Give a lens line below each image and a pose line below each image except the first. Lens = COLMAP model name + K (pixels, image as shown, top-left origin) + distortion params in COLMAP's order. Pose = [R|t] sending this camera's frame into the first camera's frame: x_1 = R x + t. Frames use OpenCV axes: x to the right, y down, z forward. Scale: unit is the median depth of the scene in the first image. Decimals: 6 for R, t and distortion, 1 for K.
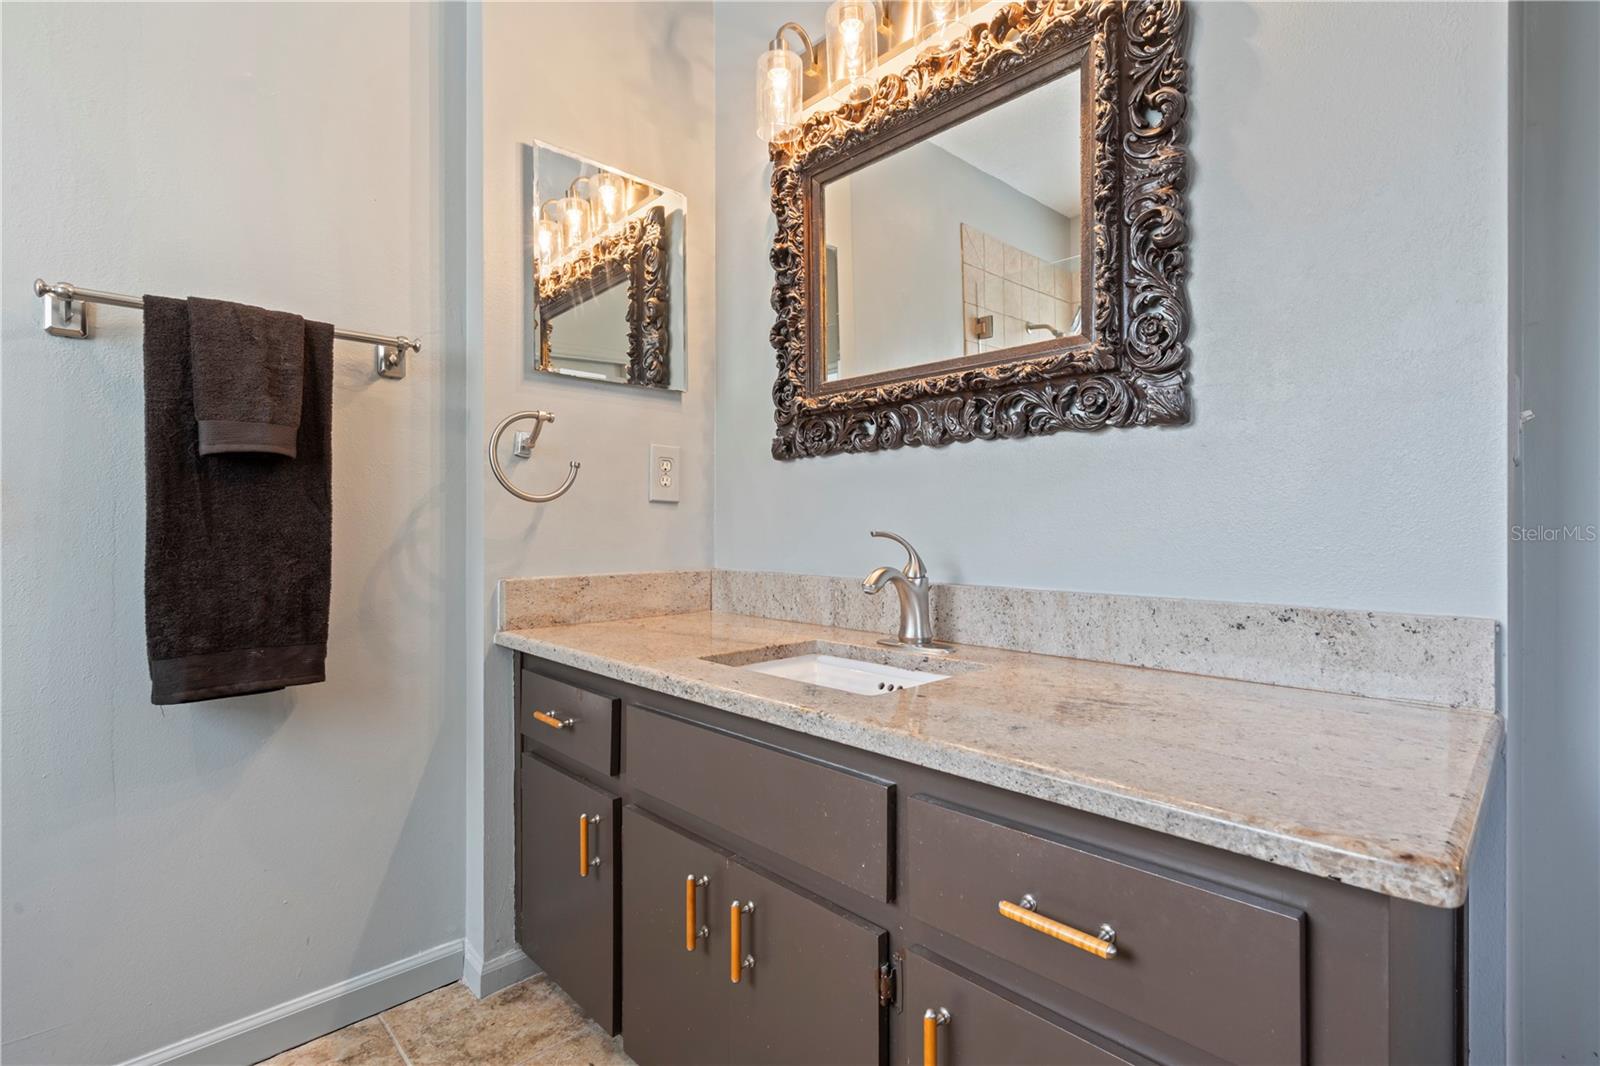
lens RADIAL K [[732.5, 0, 798.7], [0, 732.5, 530.2], [0, 0, 1]] dist [-0.003370, 0.003781]
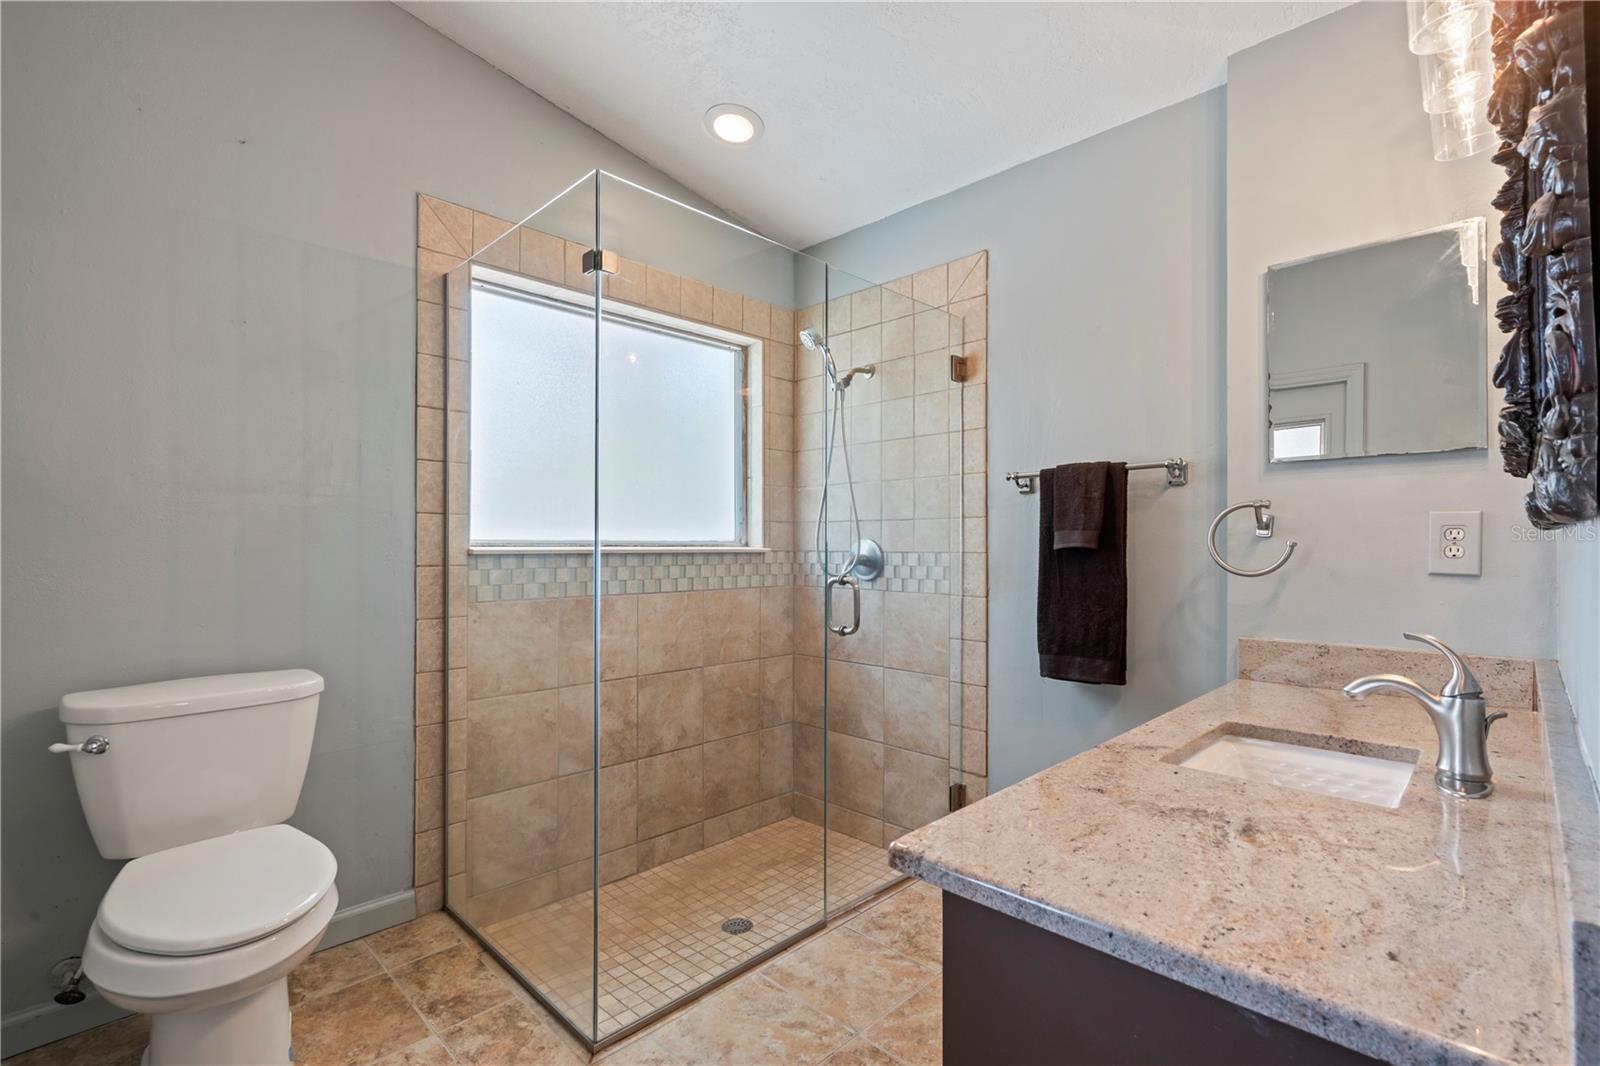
lens RADIAL K [[732.5, 0, 799.8], [0, 732.5, 540.0], [0, 0, 1]] dist [-0.003370, 0.003781]
pose [[0.036013, -0.006960, -0.999327, 0.900984], [-0.004351, 0.999965, -0.007121, -0.094708], [0.999342, 0.004605, 0.035982, 0.228159]]
